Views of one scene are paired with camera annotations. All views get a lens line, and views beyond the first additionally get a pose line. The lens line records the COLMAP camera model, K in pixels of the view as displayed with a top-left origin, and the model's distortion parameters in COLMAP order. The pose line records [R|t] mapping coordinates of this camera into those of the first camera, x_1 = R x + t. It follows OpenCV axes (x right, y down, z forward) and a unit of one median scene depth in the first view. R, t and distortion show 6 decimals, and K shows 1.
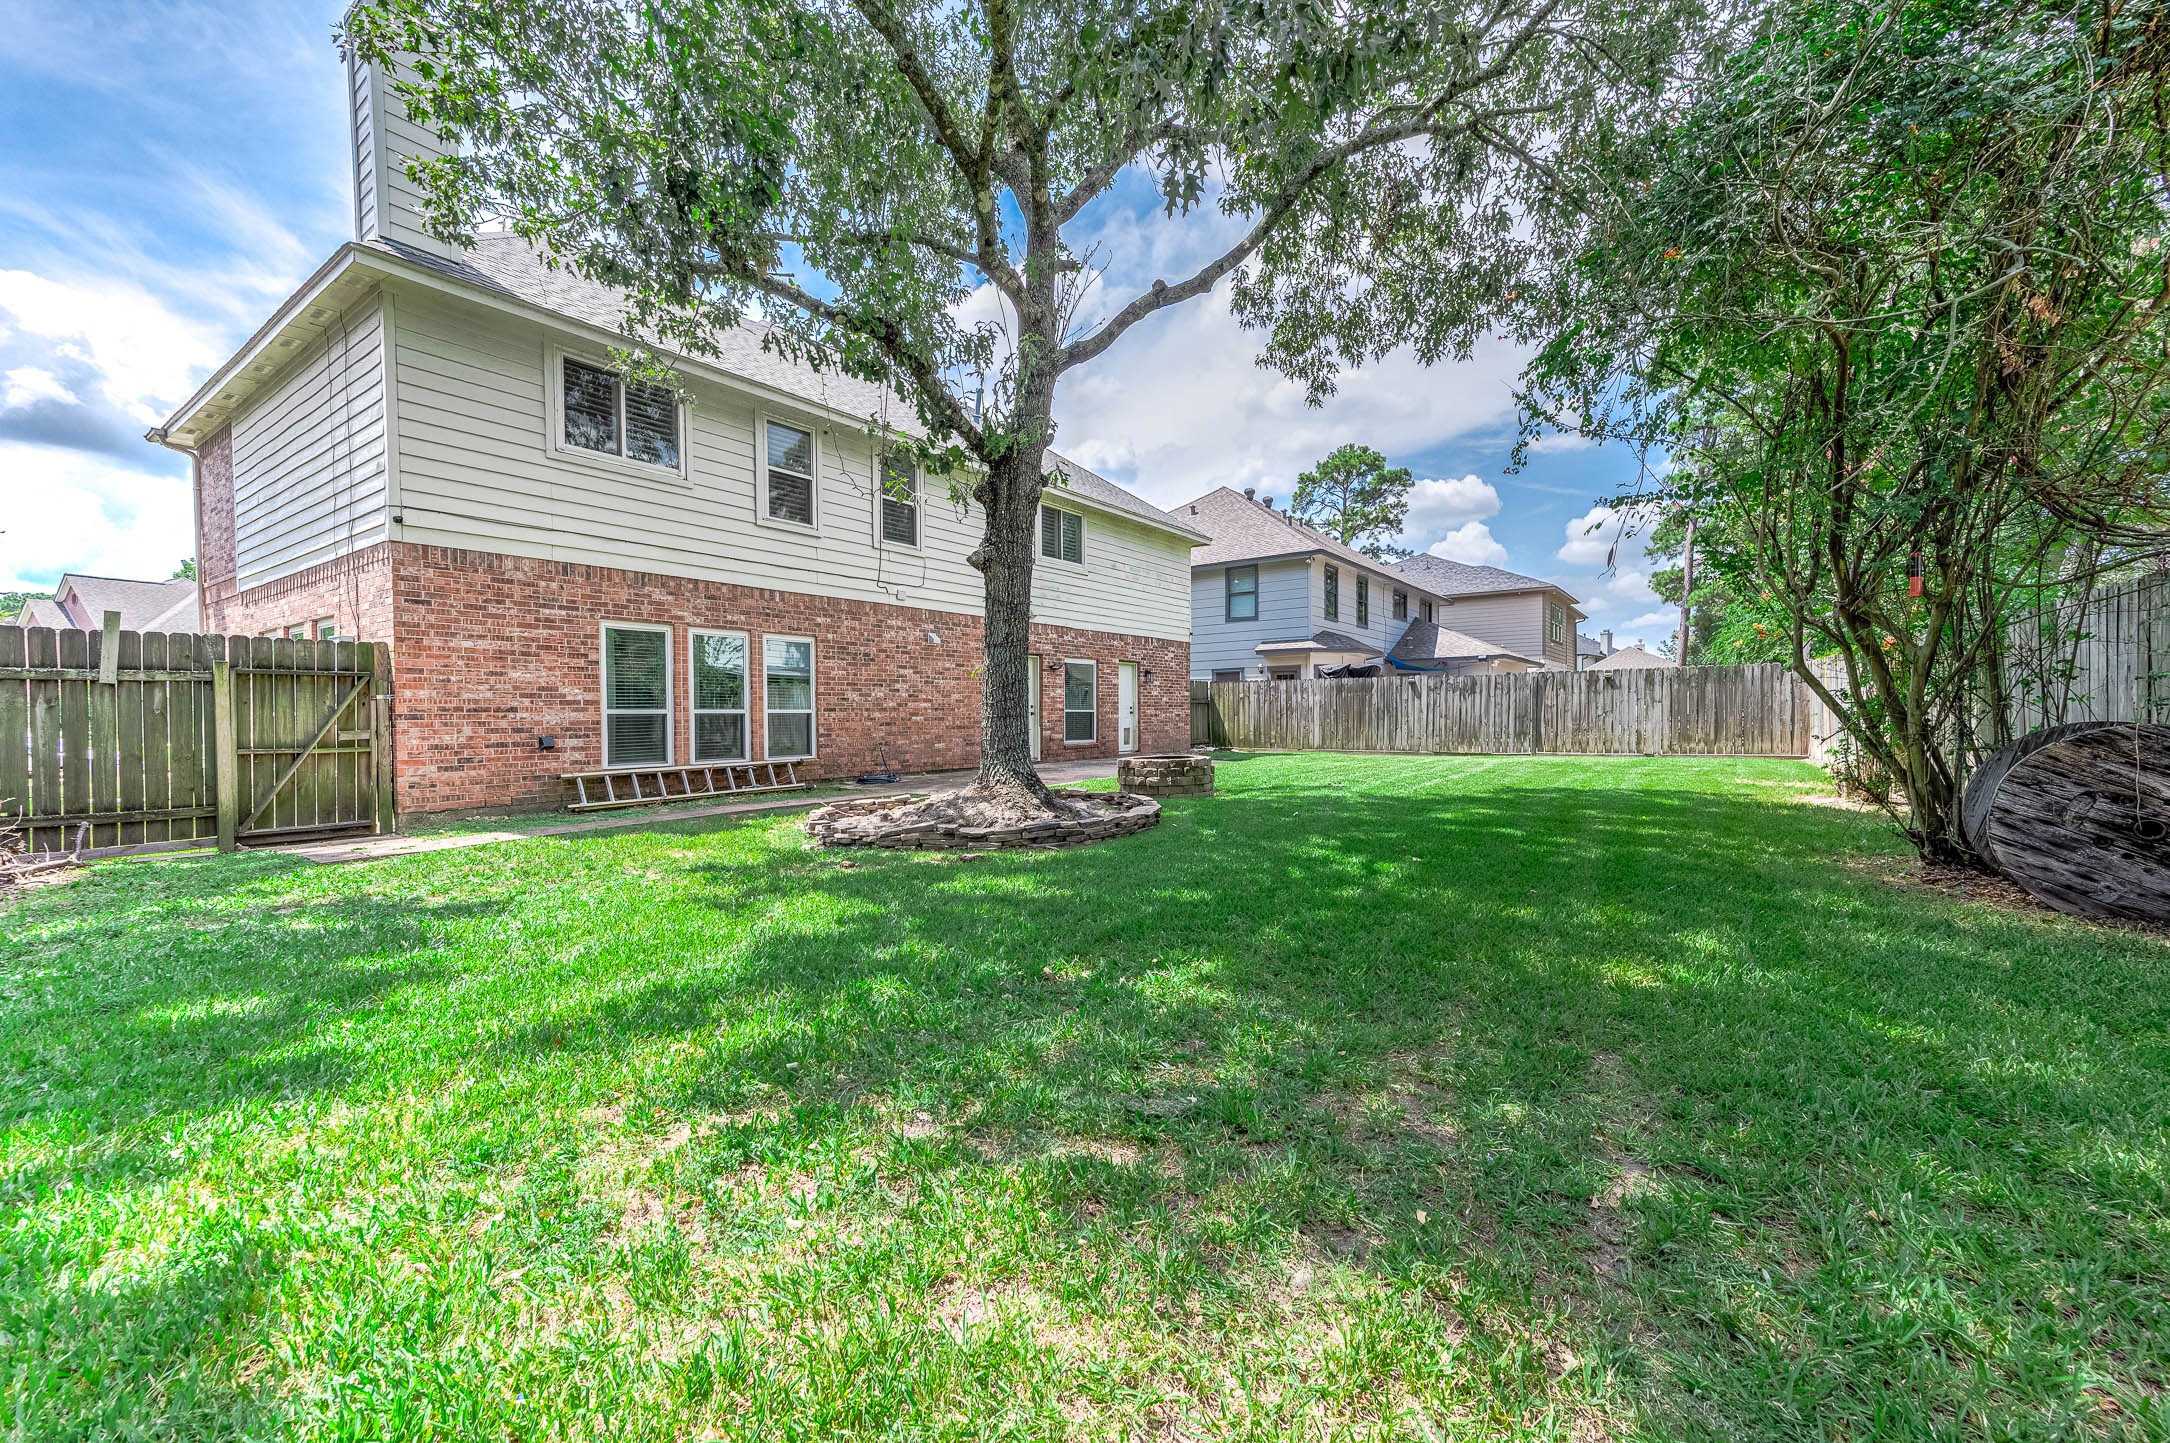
lens RADIAL K [[866.1, 0, 1101.3], [0, 866.1, 724.2], [0, 0, 1]] dist [0.011485, 0.000189]
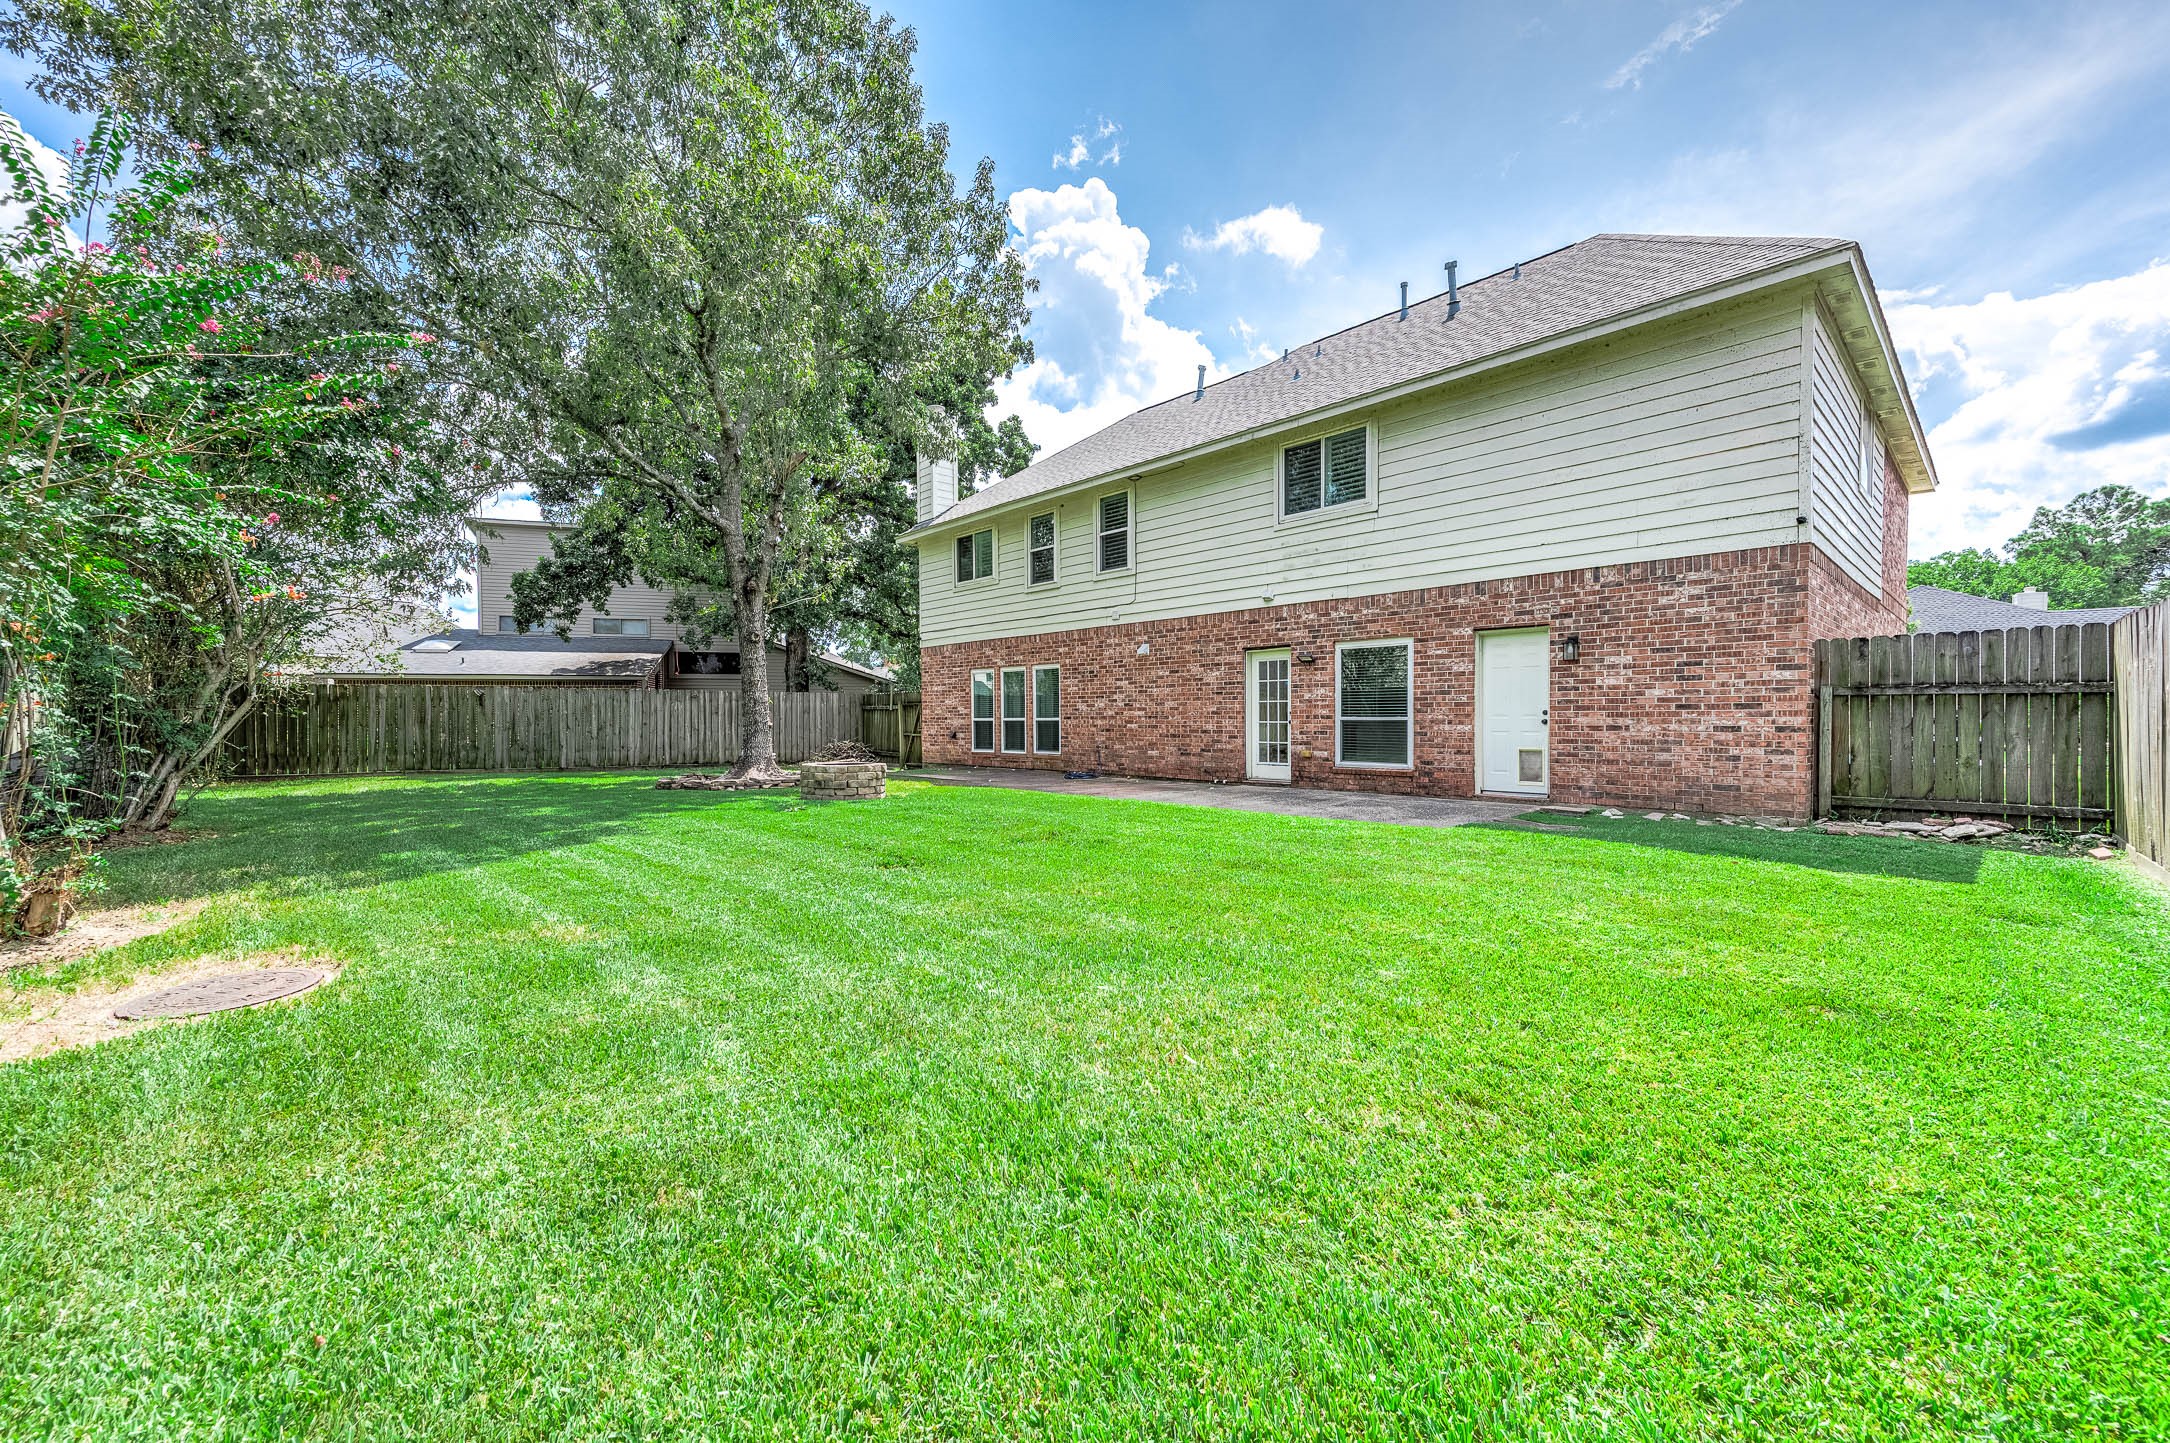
lens RADIAL K [[866.1, 0, 1083.2], [0, 866.1, 719.6], [0, 0, 1]] dist [0.011485, 0.000189]
pose [[-0.205171, -0.003938, -0.978718, 0.598899], [-0.017987, 0.999838, -0.000252, -0.009101], [0.978561, 0.017552, -0.205209, 0.816635]]
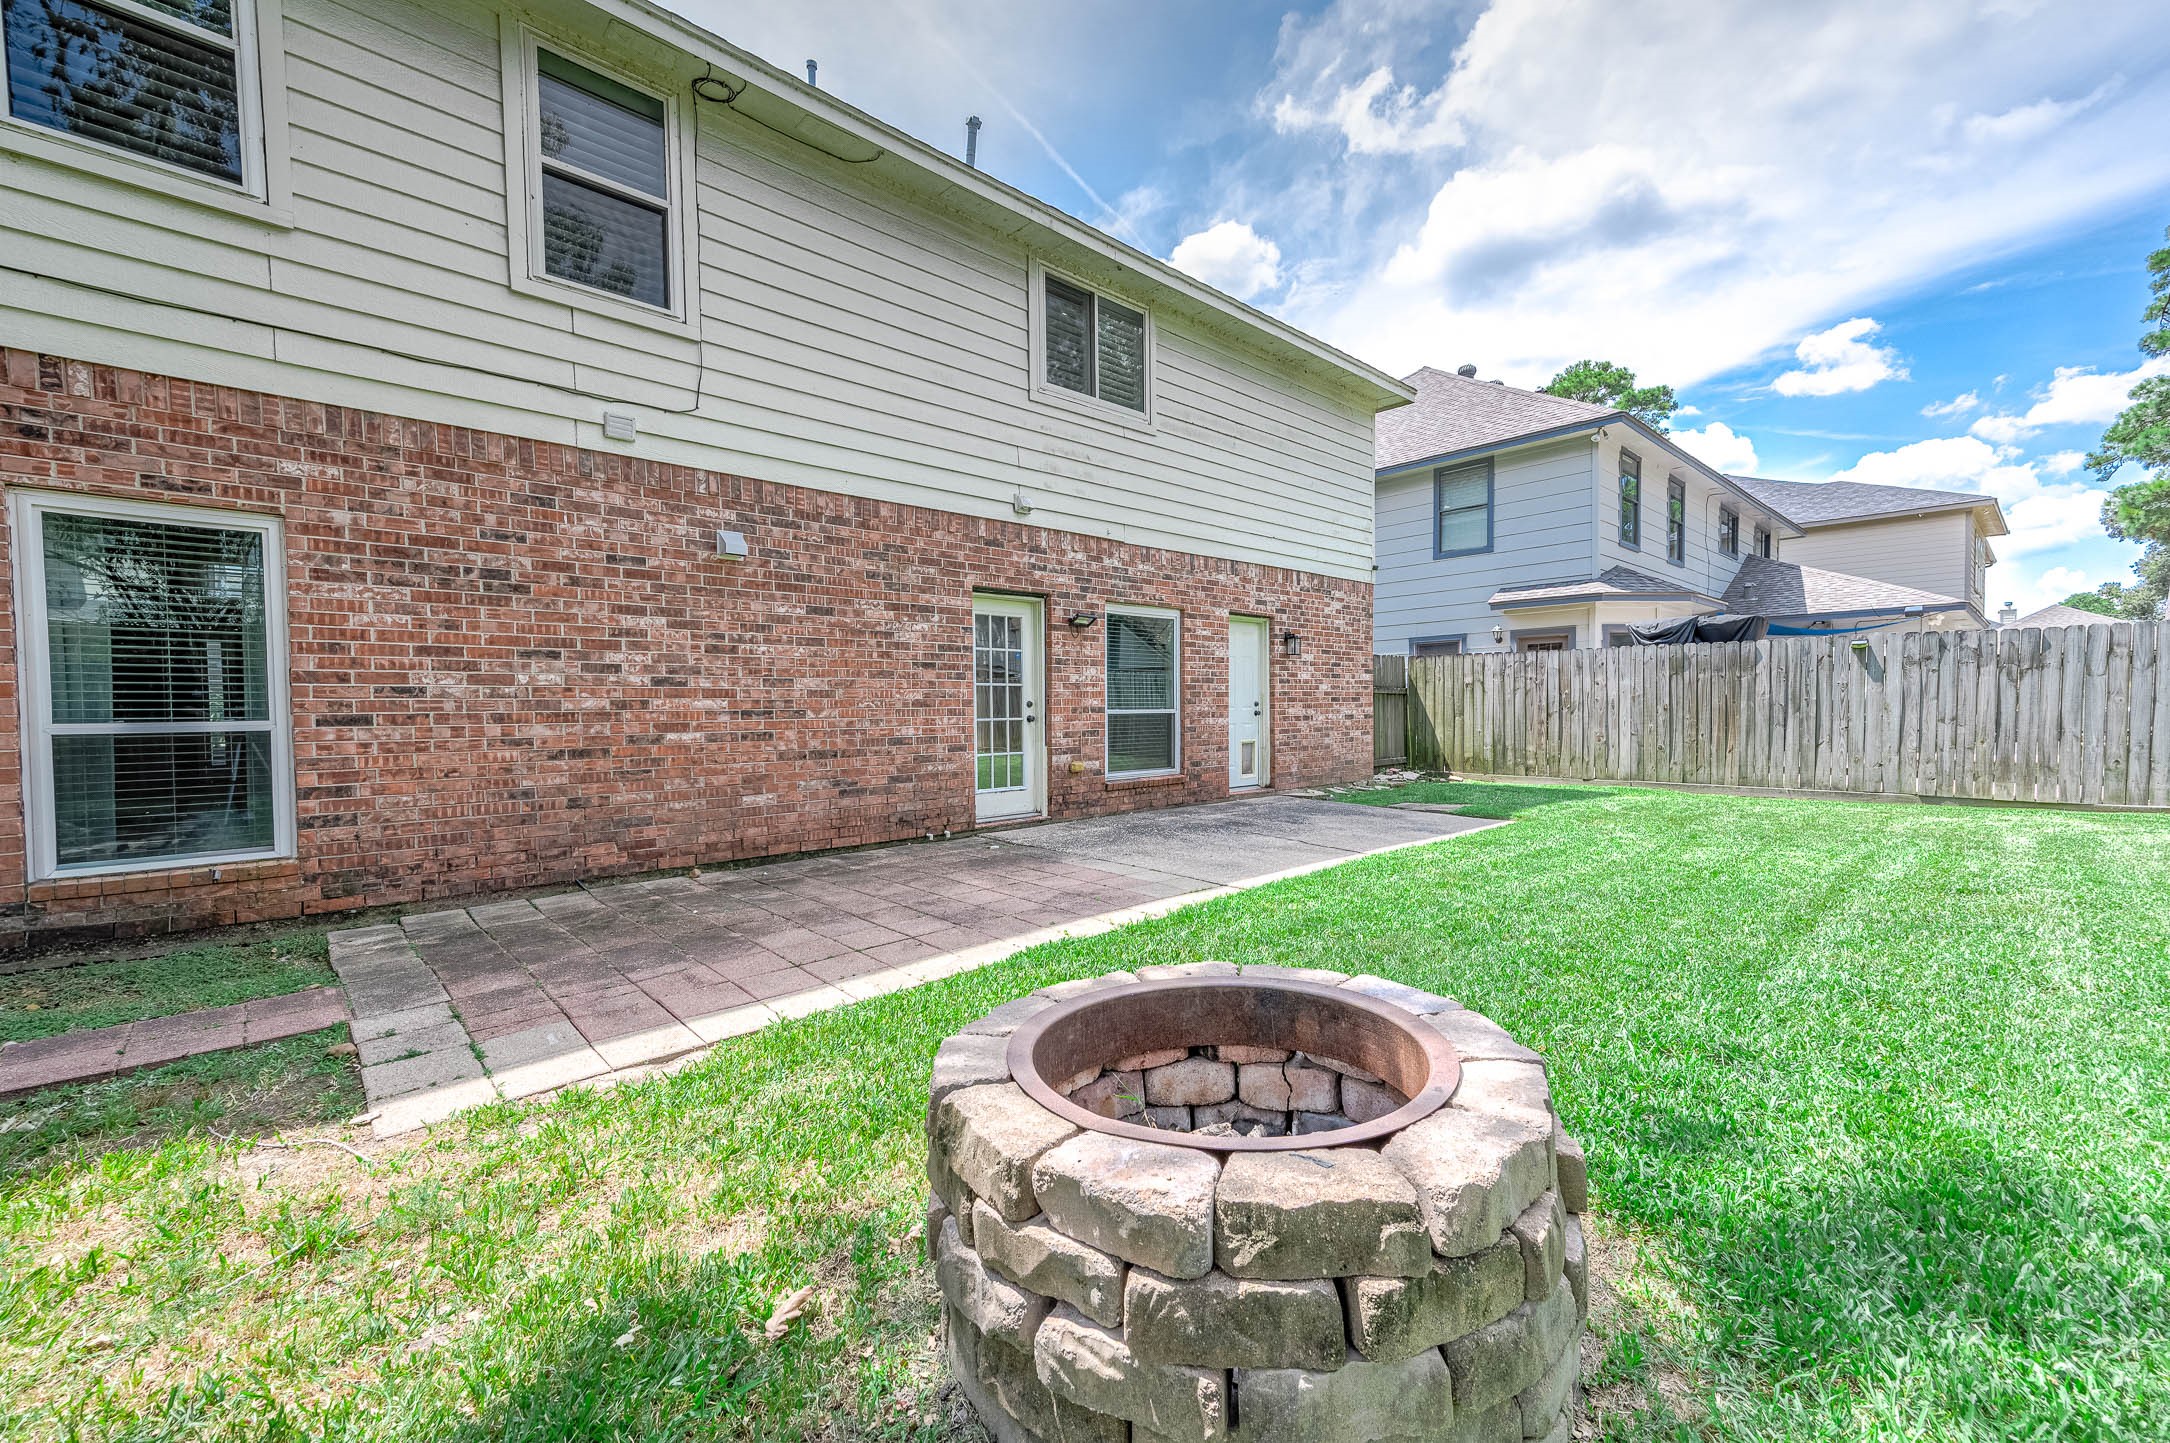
lens RADIAL K [[866.1, 0, 1085.3], [0, 866.1, 727.9], [0, 0, 1]] dist [0.011485, 0.000189]
pose [[0.977570, 0.002607, -0.210596, 0.042778], [0.000645, 0.999882, 0.015370, -0.012018], [0.210611, -0.015161, 0.977452, 0.448422]]
